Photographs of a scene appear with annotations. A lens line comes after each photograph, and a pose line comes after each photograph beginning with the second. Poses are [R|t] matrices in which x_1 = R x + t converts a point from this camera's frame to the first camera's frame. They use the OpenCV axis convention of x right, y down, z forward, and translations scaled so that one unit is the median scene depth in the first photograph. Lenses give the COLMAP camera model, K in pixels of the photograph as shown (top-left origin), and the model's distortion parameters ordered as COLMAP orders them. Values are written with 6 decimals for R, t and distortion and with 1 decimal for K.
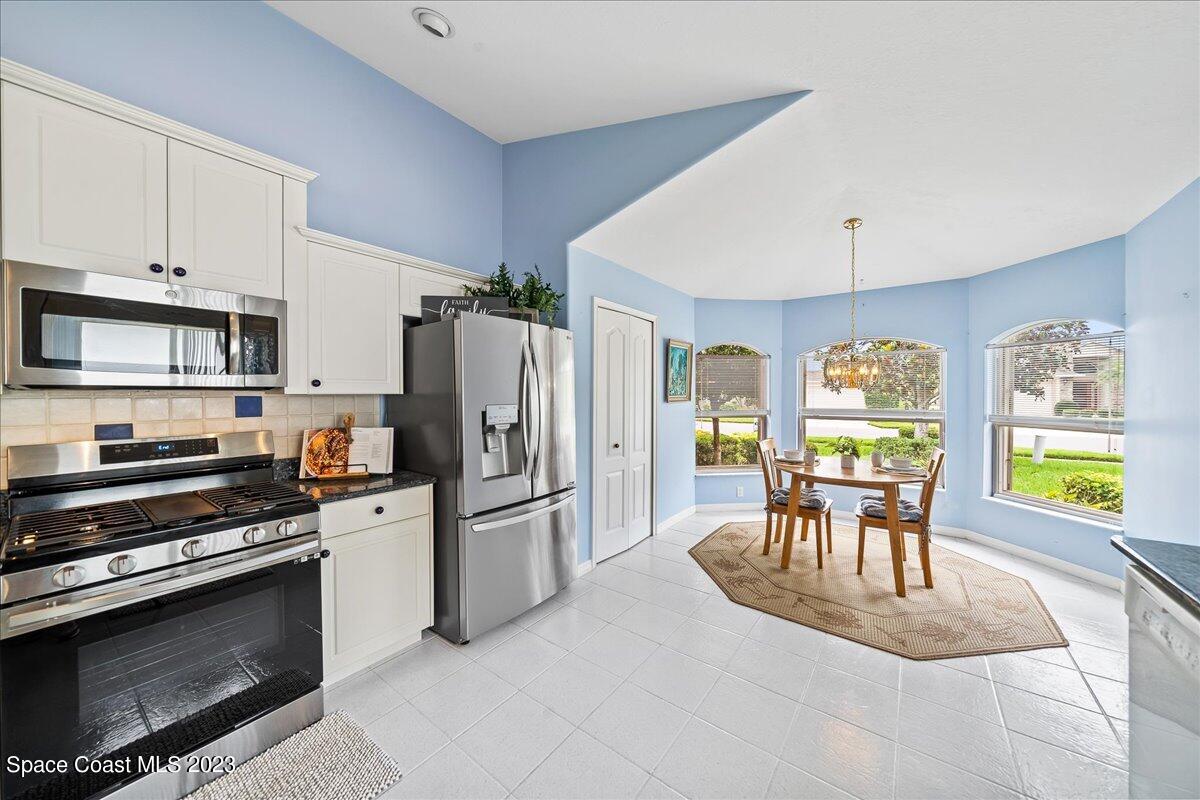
lens RADIAL K [[414.9, 0, 600.0], [0, 414.9, 400.0], [0, 0, 1]] dist [-0.000849, 0.000030]
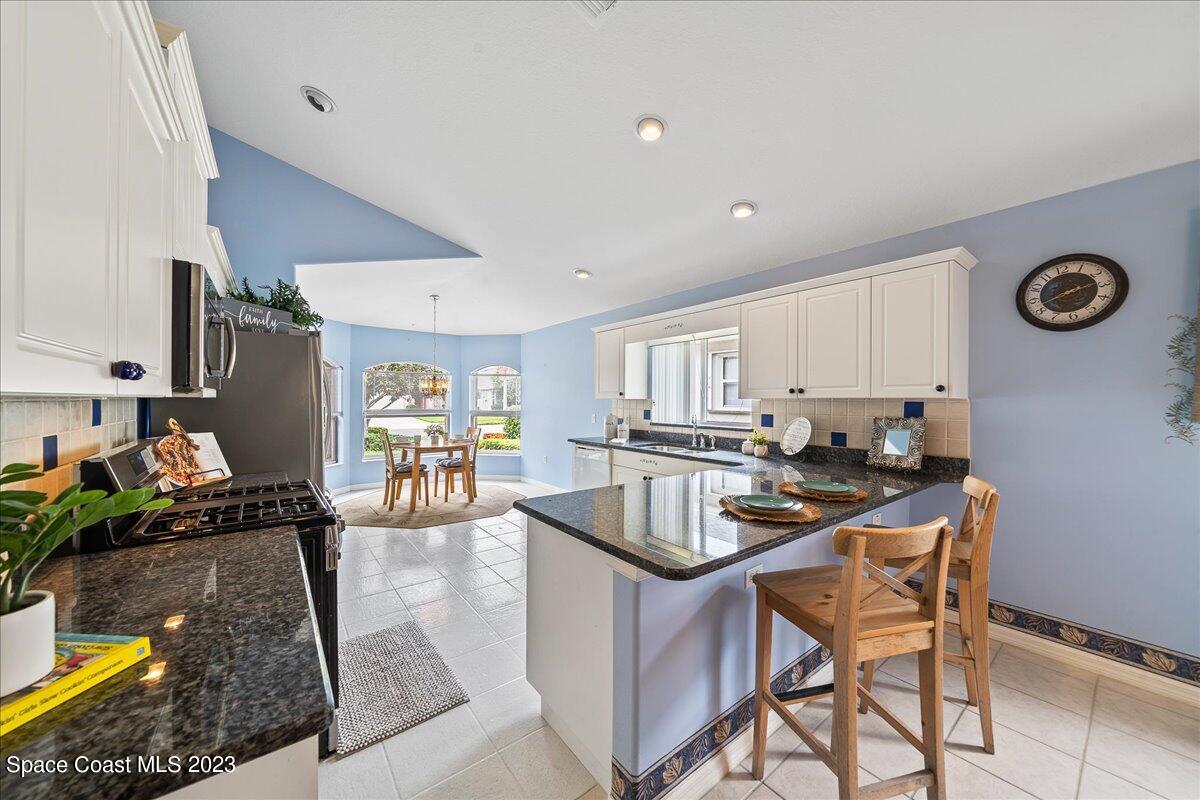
lens RADIAL K [[424.7, 0, 598.0], [0, 424.7, 400.0], [0, 0, 1]] dist [-0.005942, -0.000071]
pose [[0.267611, 0.000948, 0.963526, -0.775468], [0.010076, 0.999942, -0.003783, 0.002152], [-0.963474, 0.010721, 0.267586, -0.086569]]
